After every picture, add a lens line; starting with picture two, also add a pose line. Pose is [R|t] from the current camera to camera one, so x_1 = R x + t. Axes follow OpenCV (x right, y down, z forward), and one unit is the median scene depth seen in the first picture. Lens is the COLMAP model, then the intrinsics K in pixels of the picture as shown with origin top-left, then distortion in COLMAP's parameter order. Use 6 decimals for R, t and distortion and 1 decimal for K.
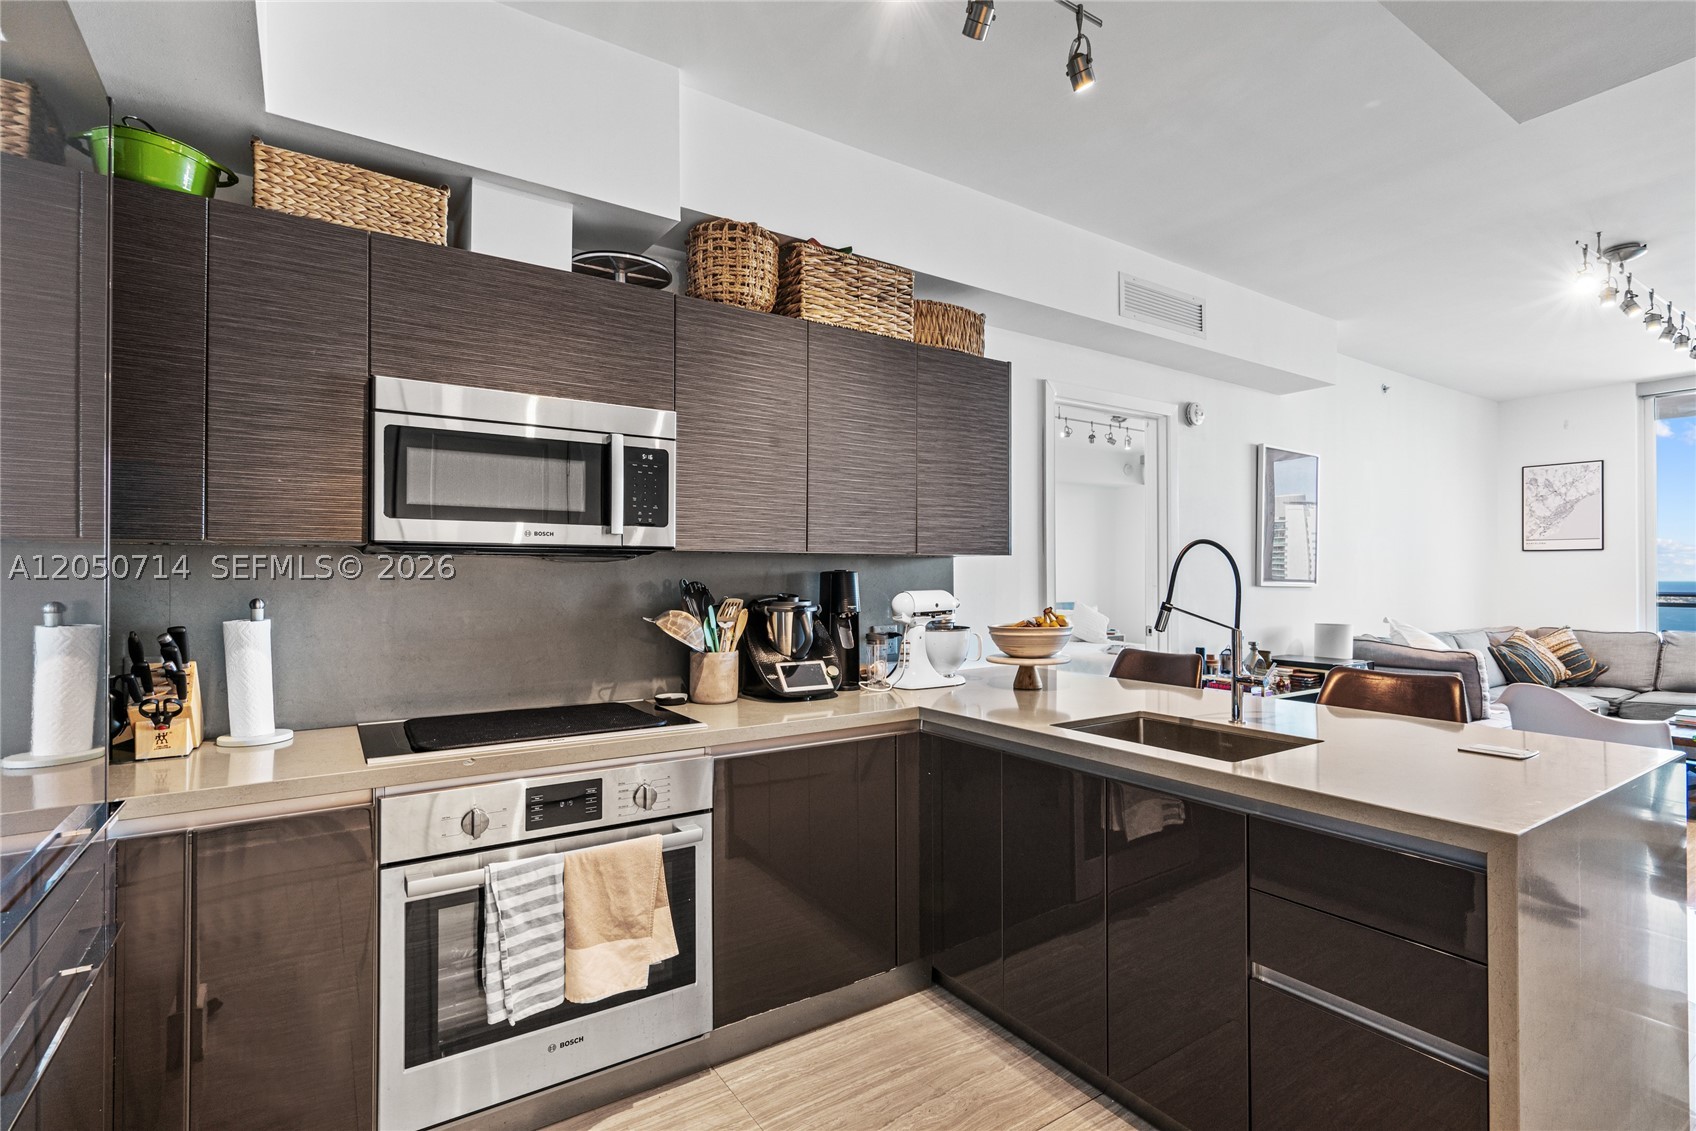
lens RADIAL K [[800.1, 0, 851.3], [0, 800.1, 567.8], [0, 0, 1]] dist [0.002348, 0.000749]
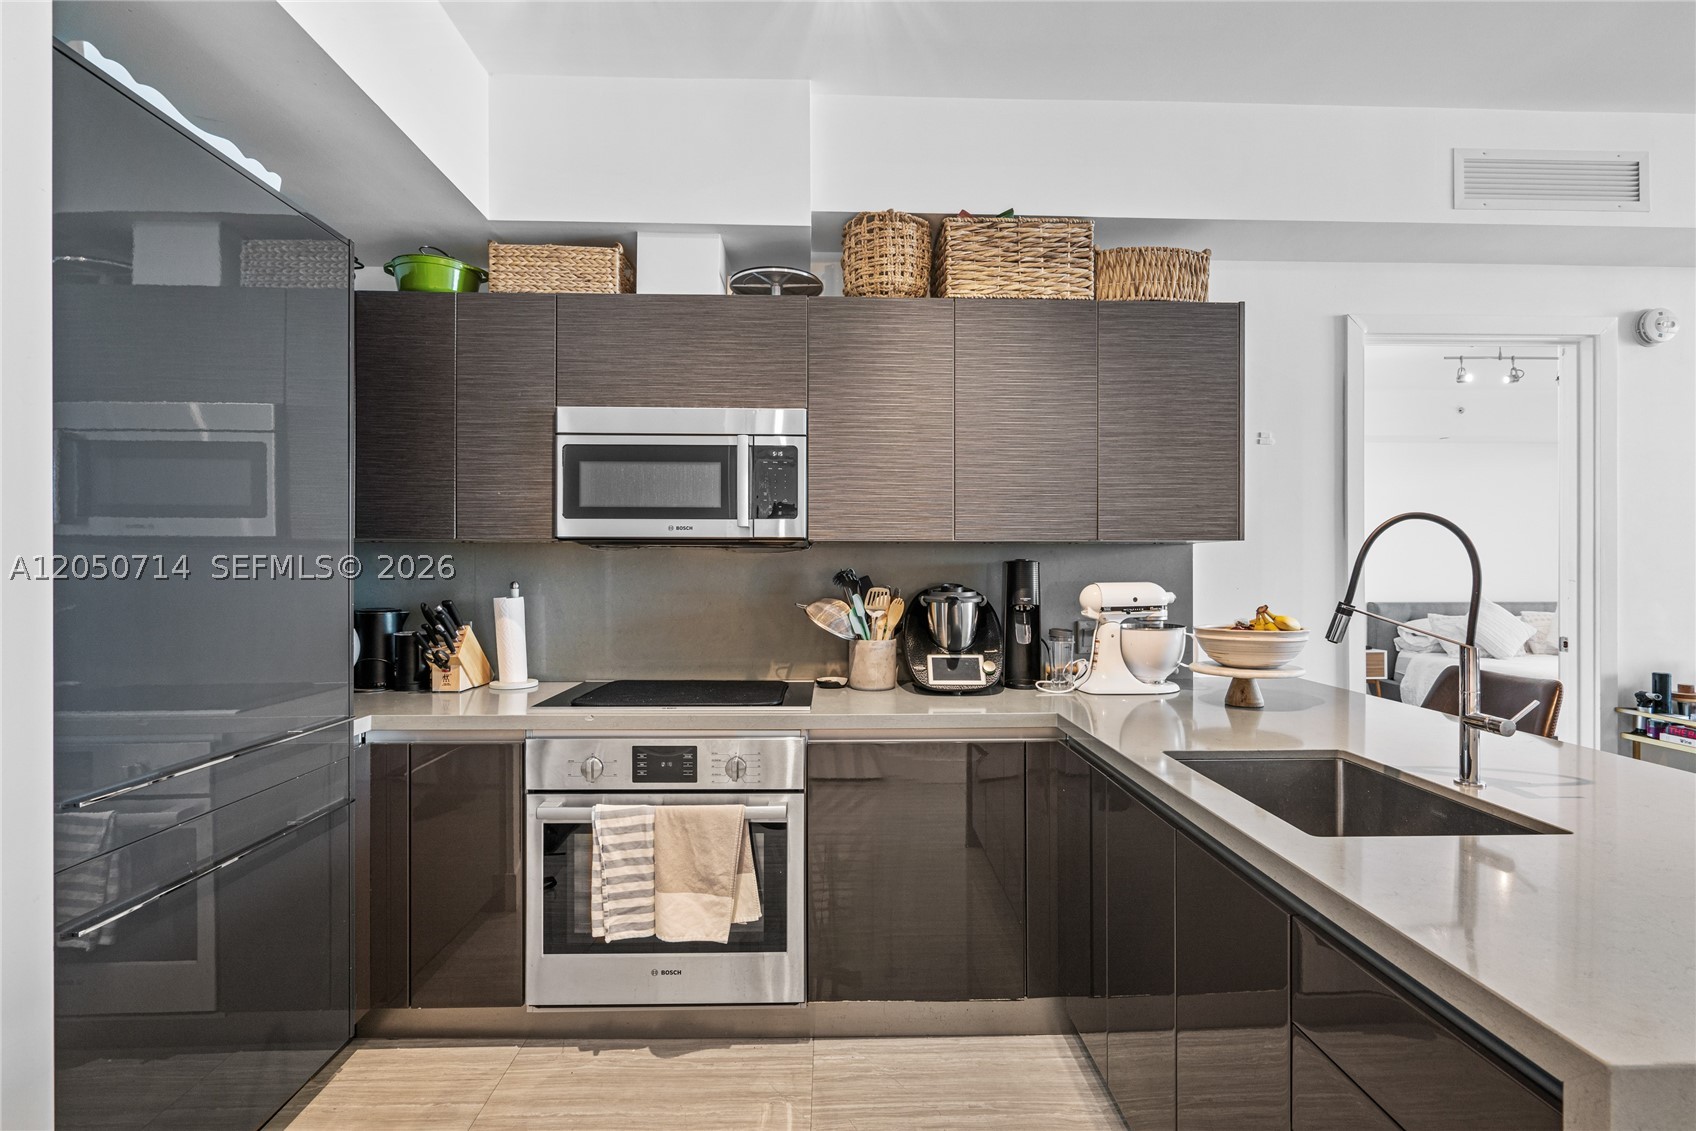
lens RADIAL K [[767.1, 0, 849.5], [0, 767.1, 565.8], [0, 0, 1]] dist [-0.008003, 0.005862]
pose [[0.848291, 0.001833, -0.529527, 0.366564], [0.003139, 0.999959, 0.008491, 0.002915], [0.529521, -0.008865, 0.848251, 0.176485]]
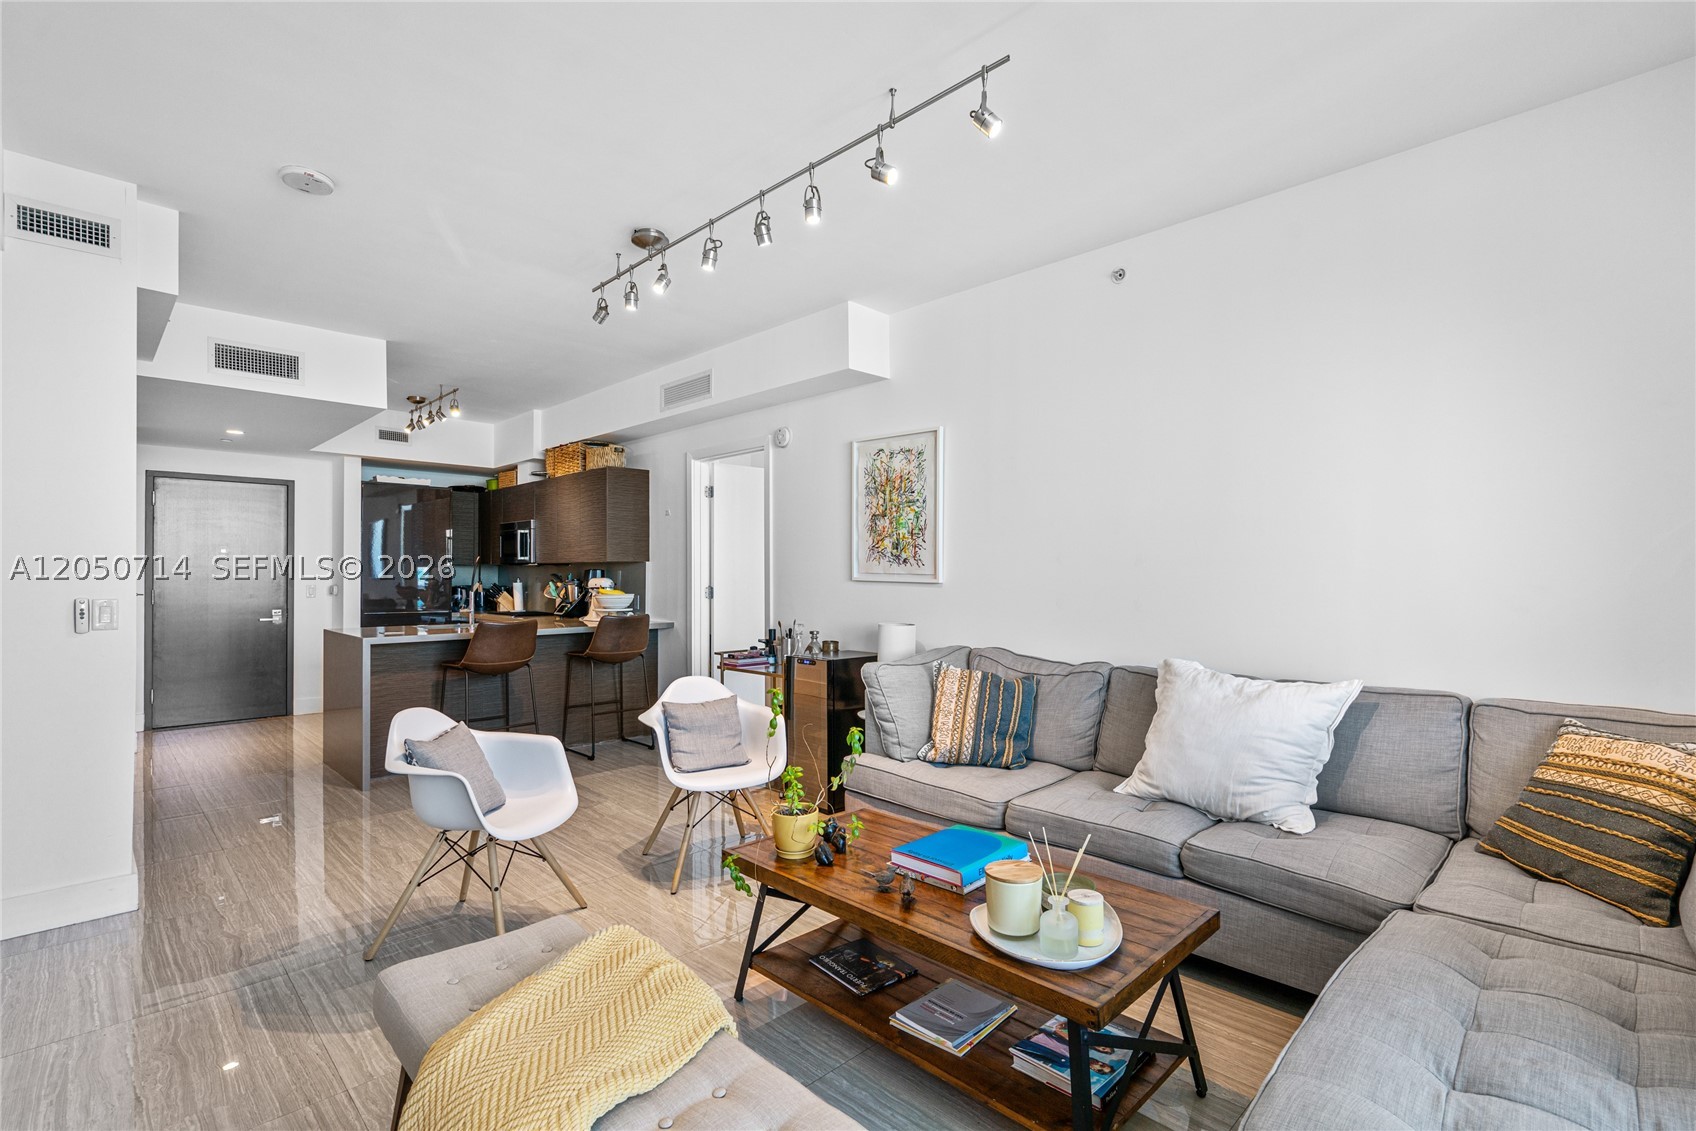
lens RADIAL K [[780.8, 0, 836.2], [0, 780.8, 569.3], [0, 0, 1]] dist [0.003452, 0.002353]
pose [[0.178656, -0.005695, -0.983895, 3.056783], [0.009311, 0.999948, -0.004097, 0.025243], [0.983867, -0.008430, 0.178700, 1.644816]]
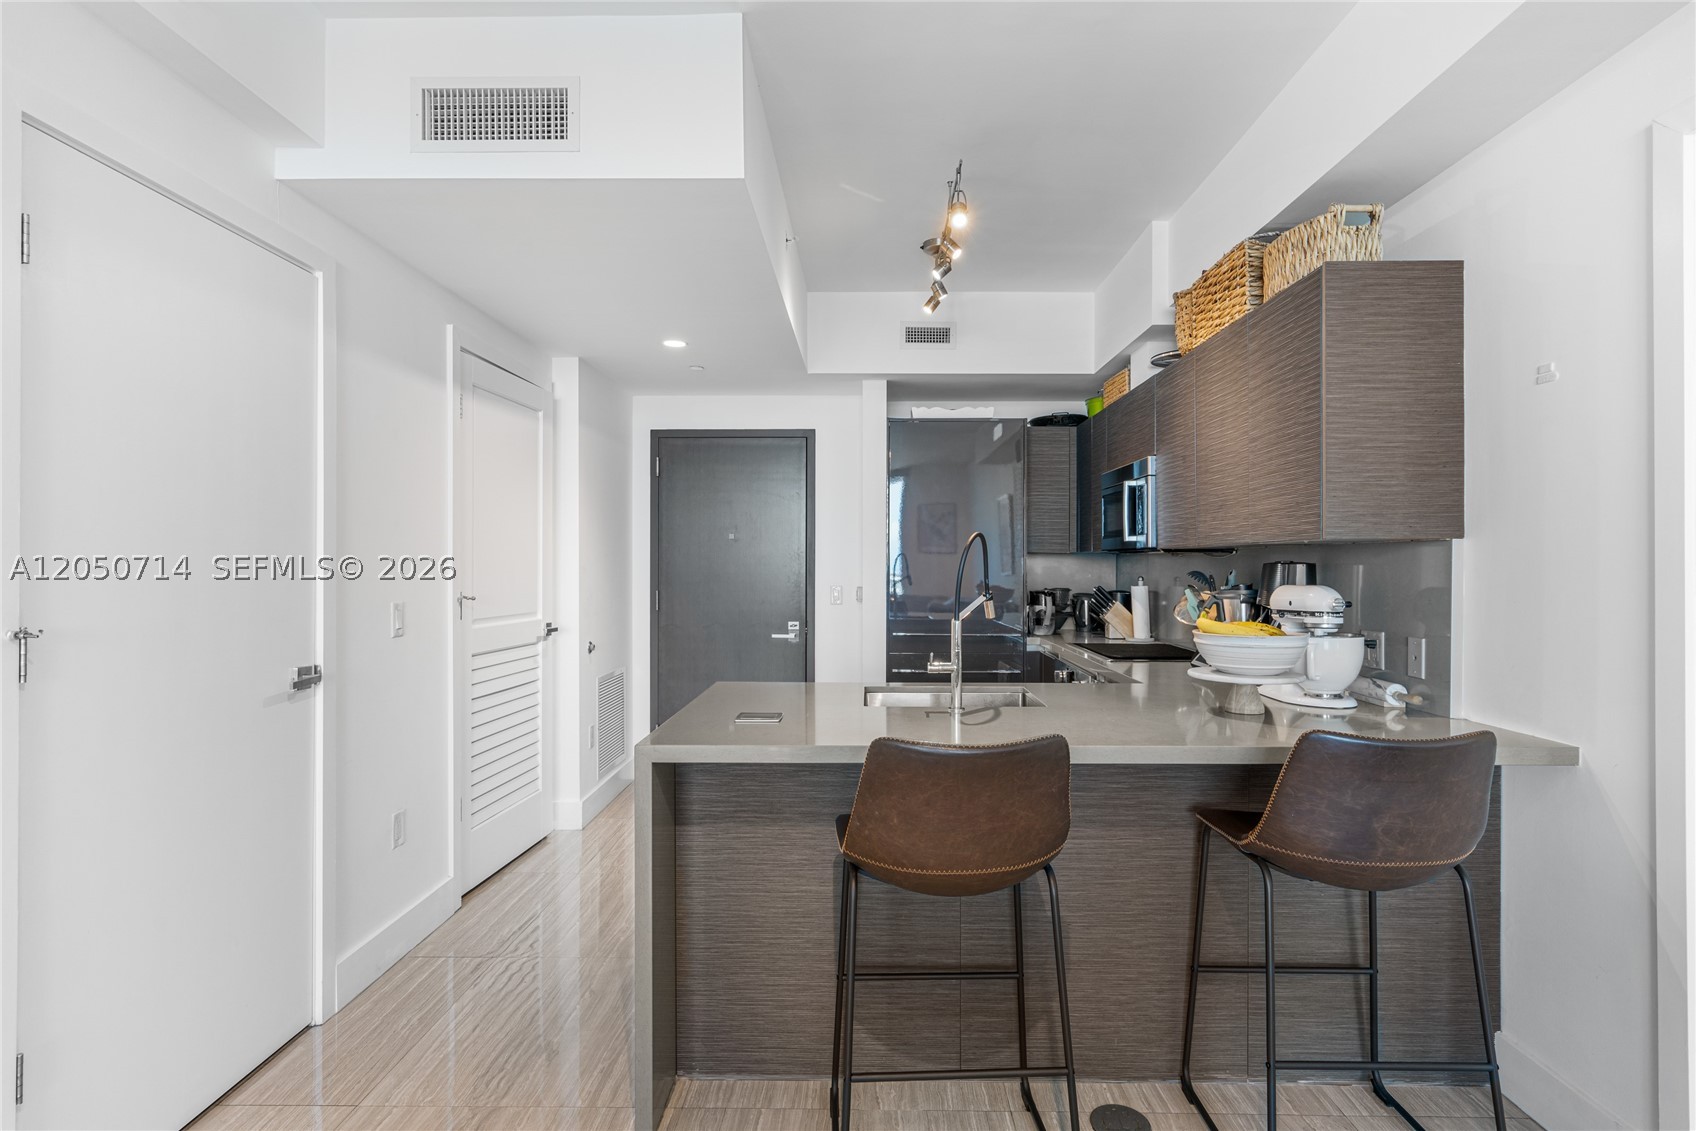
lens RADIAL K [[861.0, 0, 852.1], [0, 861.0, 565.5], [0, 0, 1]] dist [0.000458, 0.000163]
pose [[-0.571389, 0.001918, -0.820677, 1.423407], [0.007701, 0.999966, -0.003025, 0.009087], [0.820643, -0.008048, -0.571385, 1.473008]]
